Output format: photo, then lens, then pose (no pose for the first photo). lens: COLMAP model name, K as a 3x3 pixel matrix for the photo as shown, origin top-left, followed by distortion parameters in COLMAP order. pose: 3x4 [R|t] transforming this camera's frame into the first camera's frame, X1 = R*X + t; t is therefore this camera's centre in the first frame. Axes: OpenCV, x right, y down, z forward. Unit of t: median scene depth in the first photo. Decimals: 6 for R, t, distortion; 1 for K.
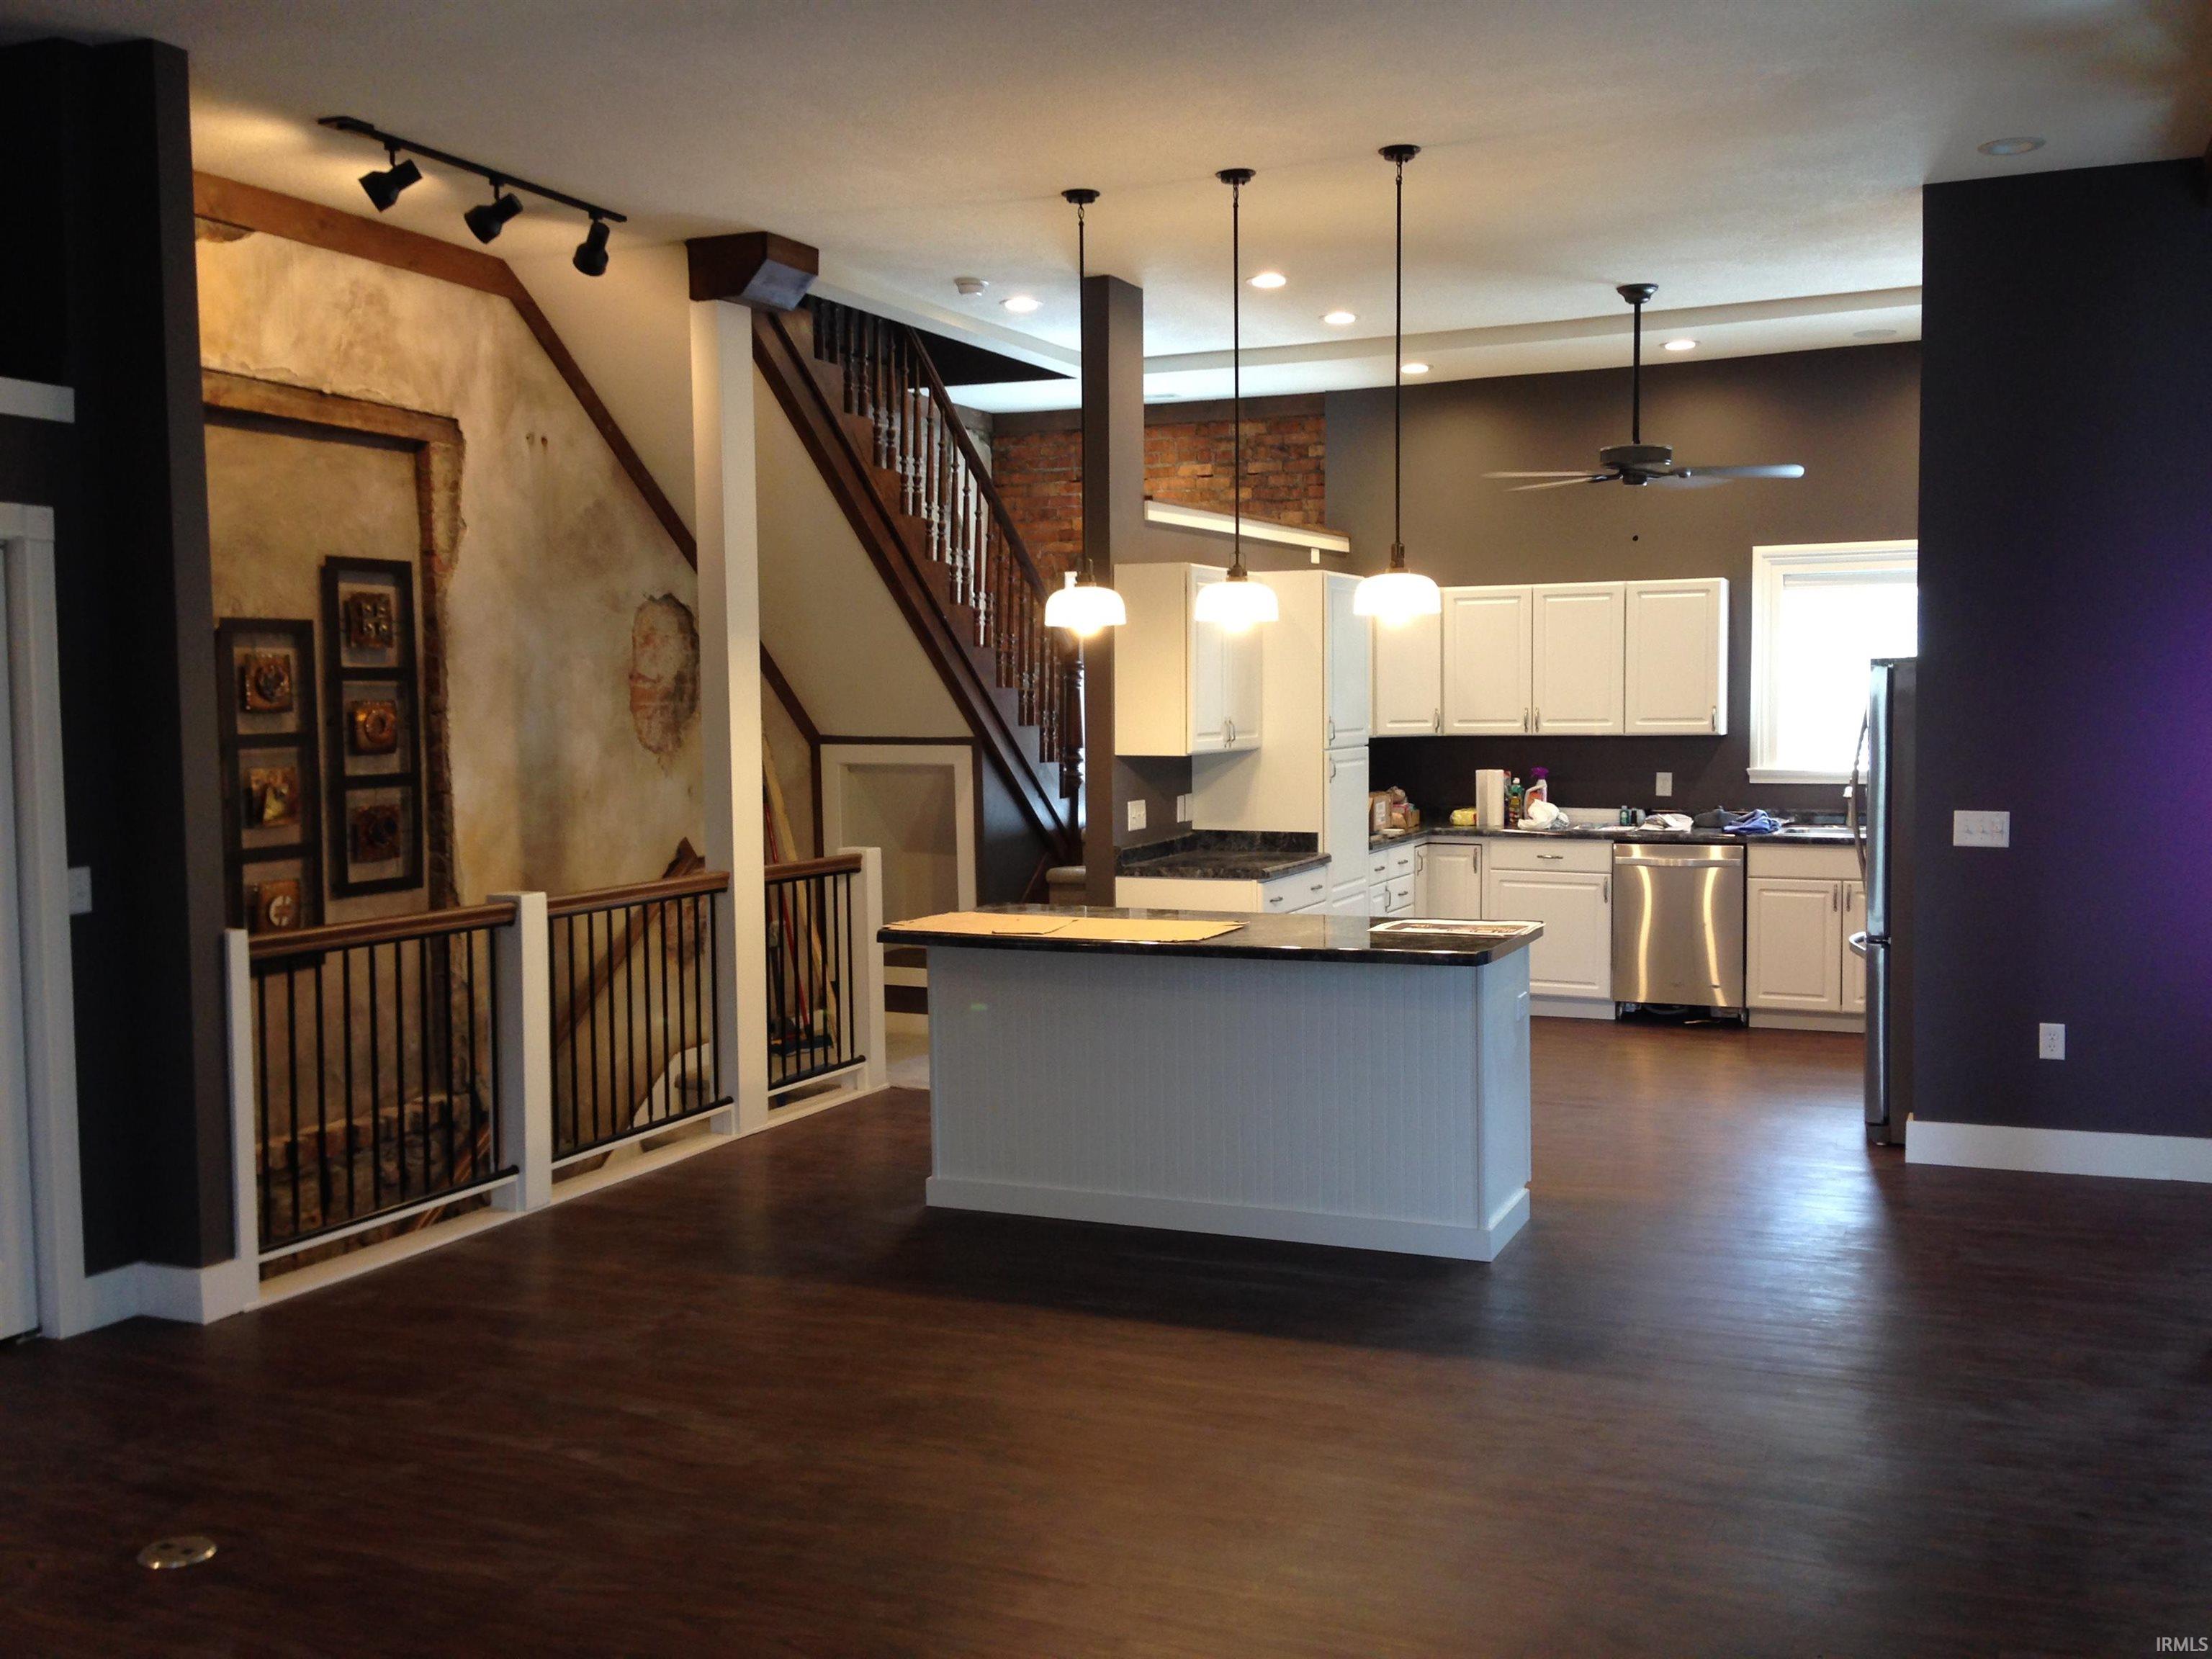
lens RADIAL K [[2138.7, 0, 1077.8], [0, 2138.7, 827.8], [0, 0, 1]] dist [0.149925, -0.298400]
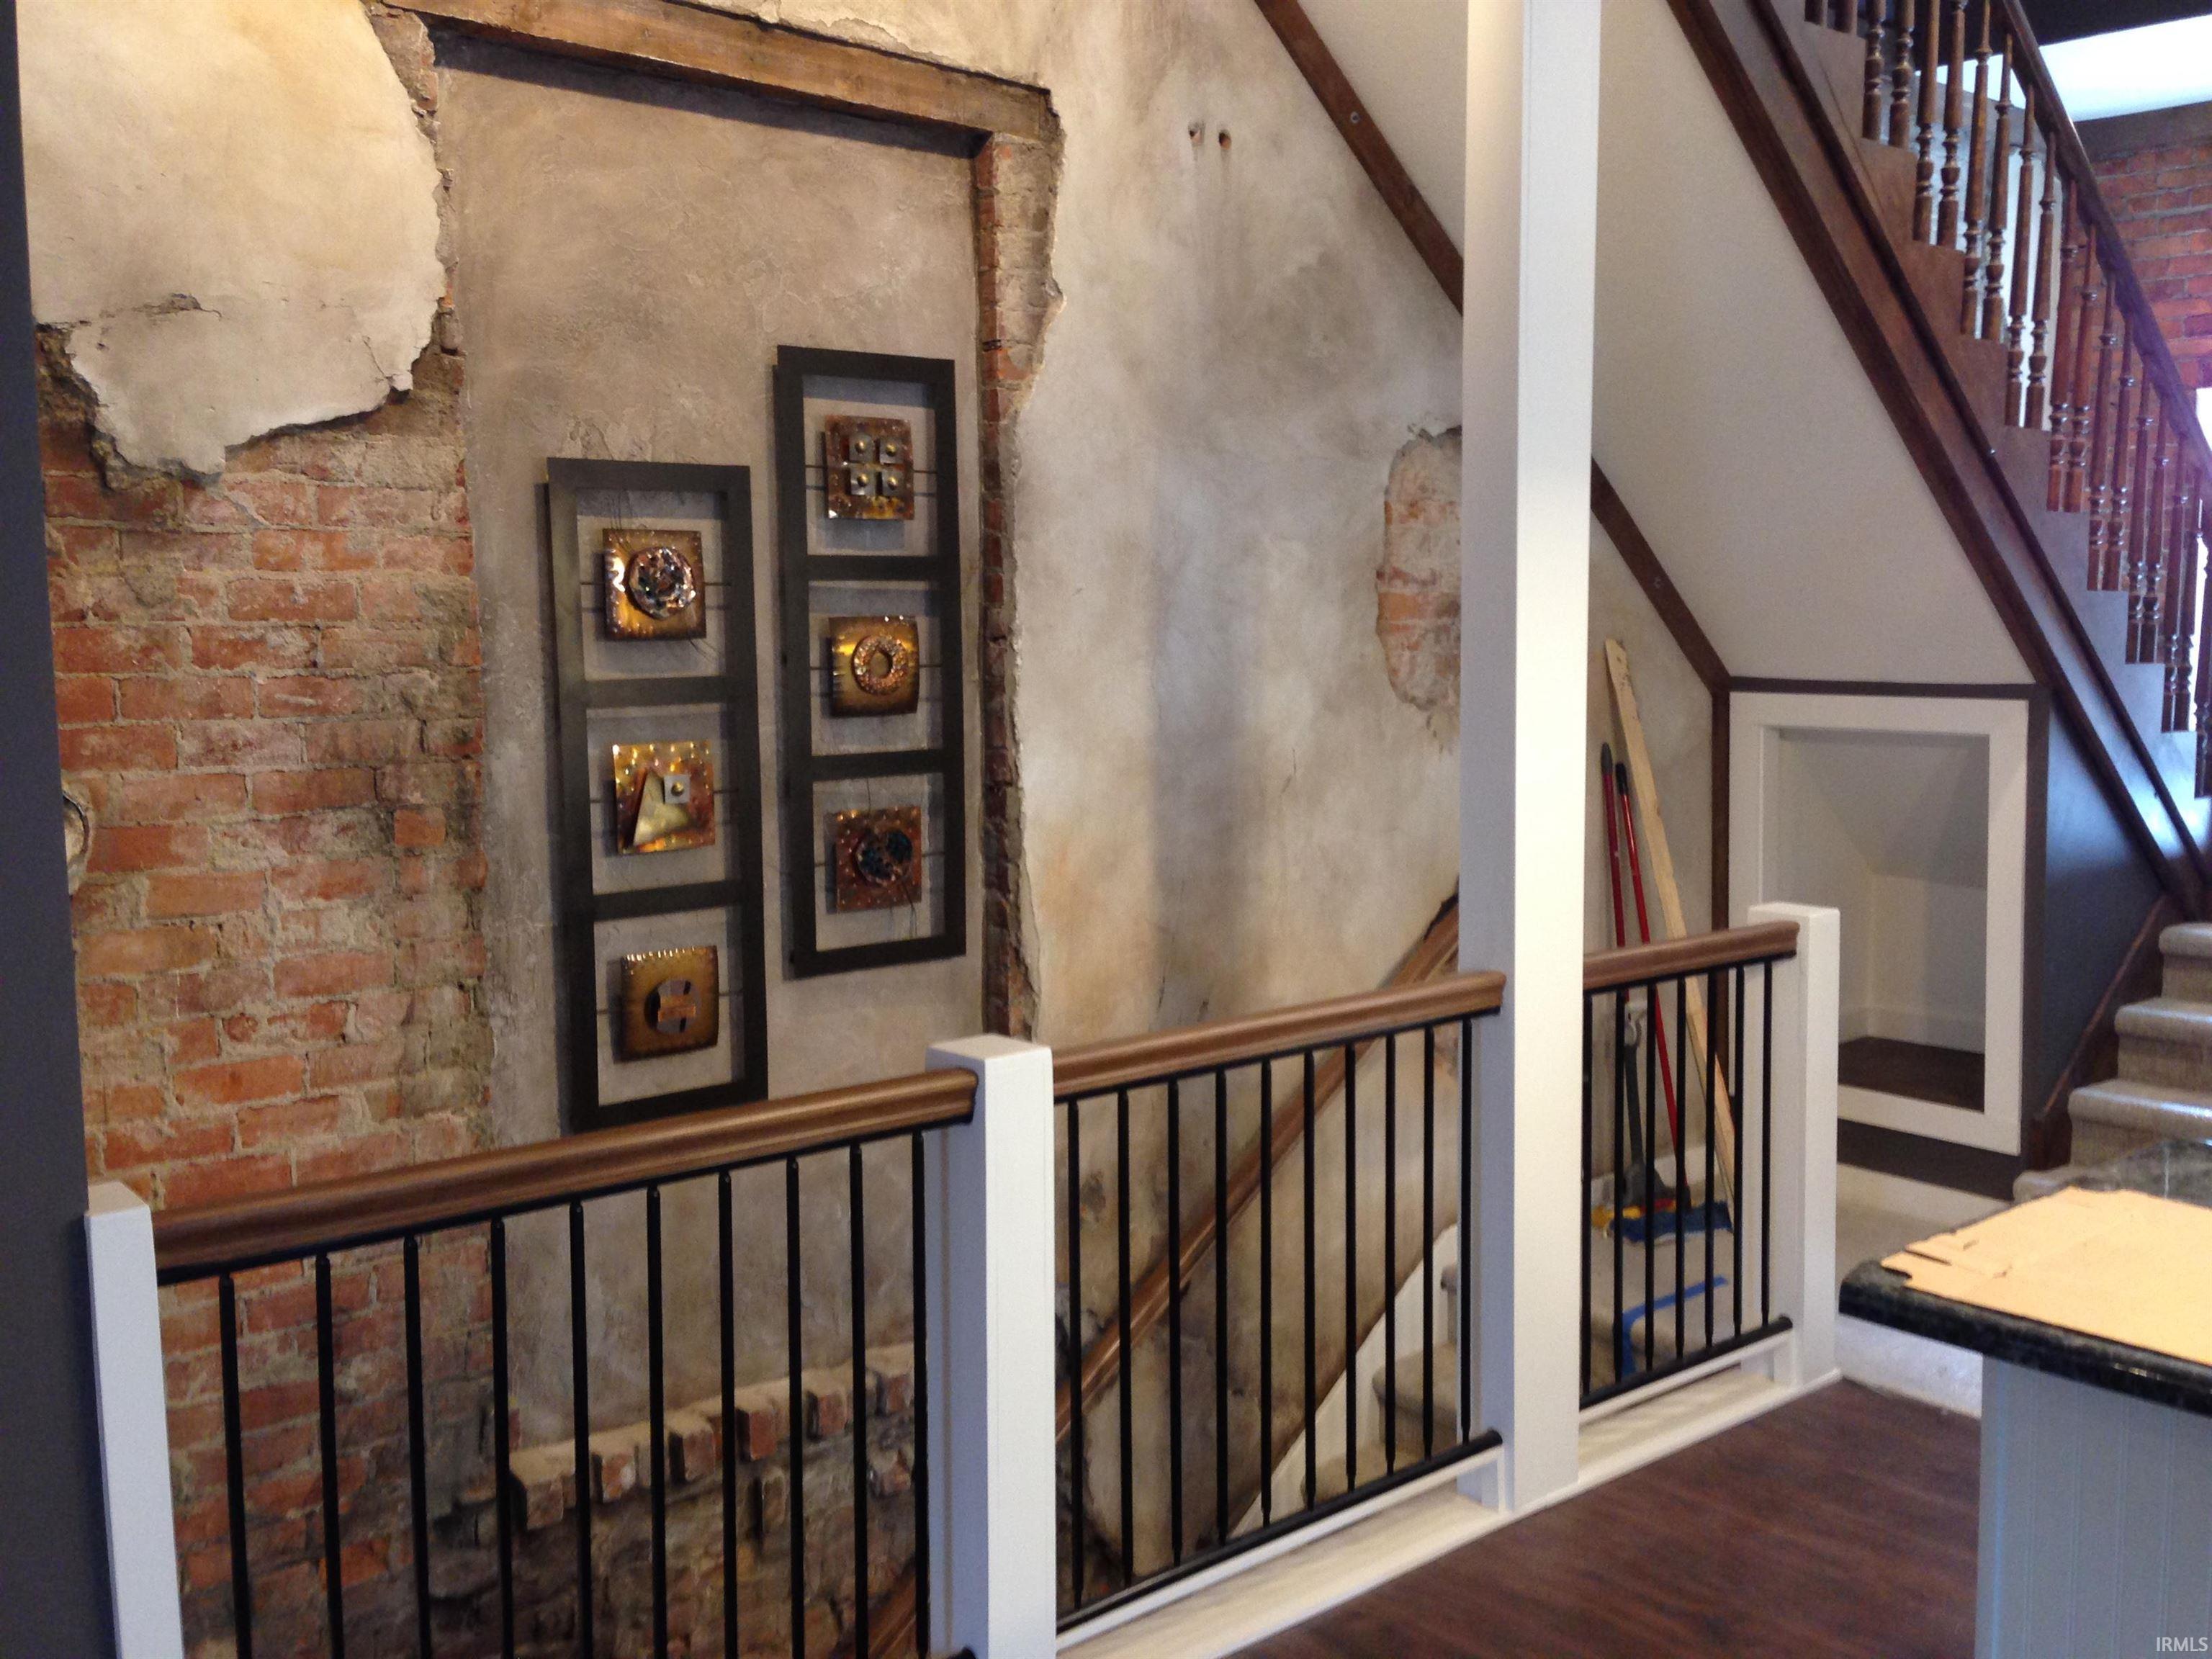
lens RADIAL K [[2138.7, 0, 1077.8], [0, 2138.7, 827.8], [0, 0, 1]] dist [0.149925, -0.298400]
pose [[0.912497, 0.042945, -0.406823, -0.053376], [-0.027006, 0.998629, 0.044843, -0.030260], [0.408191, -0.029932, 0.912406, 0.506510]]
